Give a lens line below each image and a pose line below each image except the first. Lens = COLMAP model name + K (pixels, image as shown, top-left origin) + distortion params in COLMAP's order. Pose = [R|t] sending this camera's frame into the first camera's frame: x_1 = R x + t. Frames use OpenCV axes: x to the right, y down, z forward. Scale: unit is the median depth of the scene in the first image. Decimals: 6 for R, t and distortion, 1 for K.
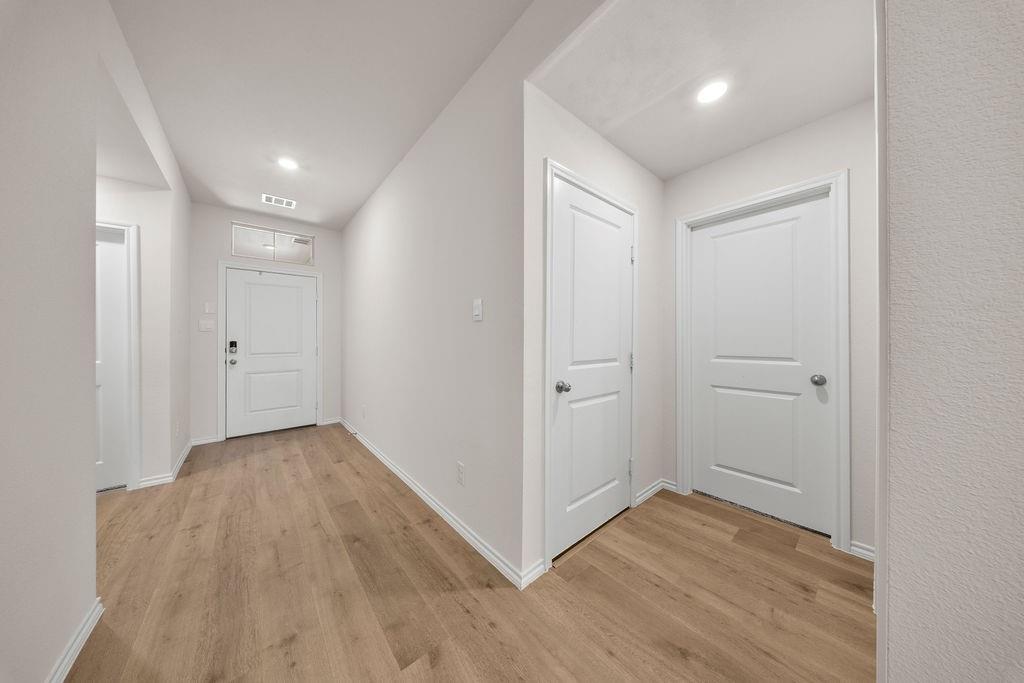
lens RADIAL K [[305.2, 0, 512.0], [0, 305.2, 341.5], [0, 0, 1]] dist [0.007924, -0.003842]
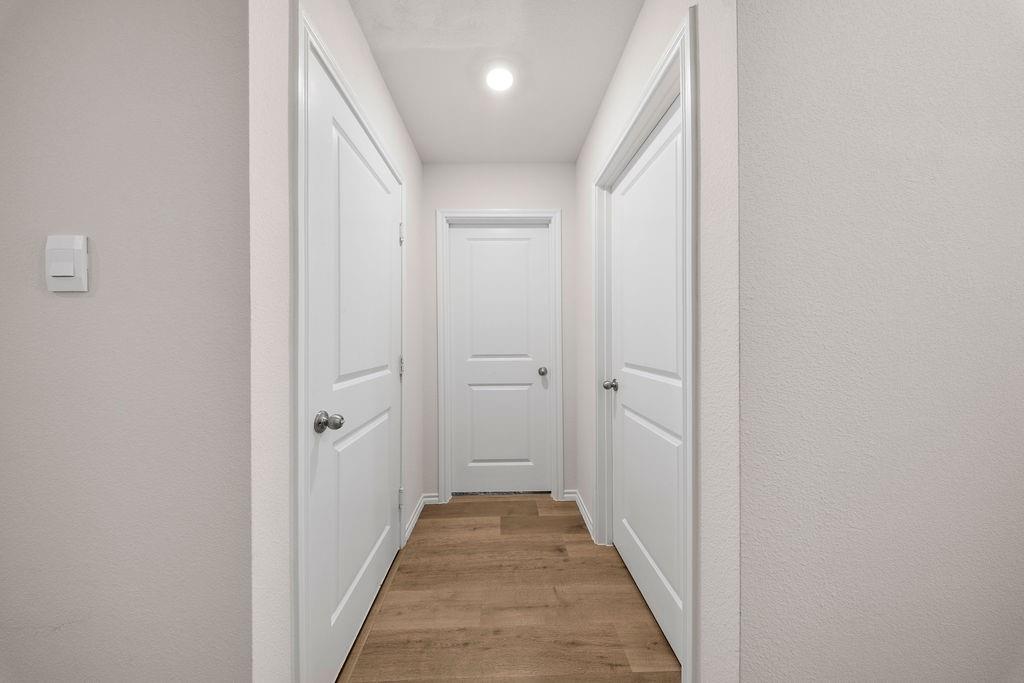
lens RADIAL K [[305.2, 0, 512.0], [0, 305.2, 341.5], [0, 0, 1]] dist [0.007924, -0.003842]
pose [[0.625555, -0.007587, 0.780143, -0.067446], [0.005596, 0.999971, 0.005238, -0.005436], [-0.780160, 0.001089, 0.625579, 0.360084]]
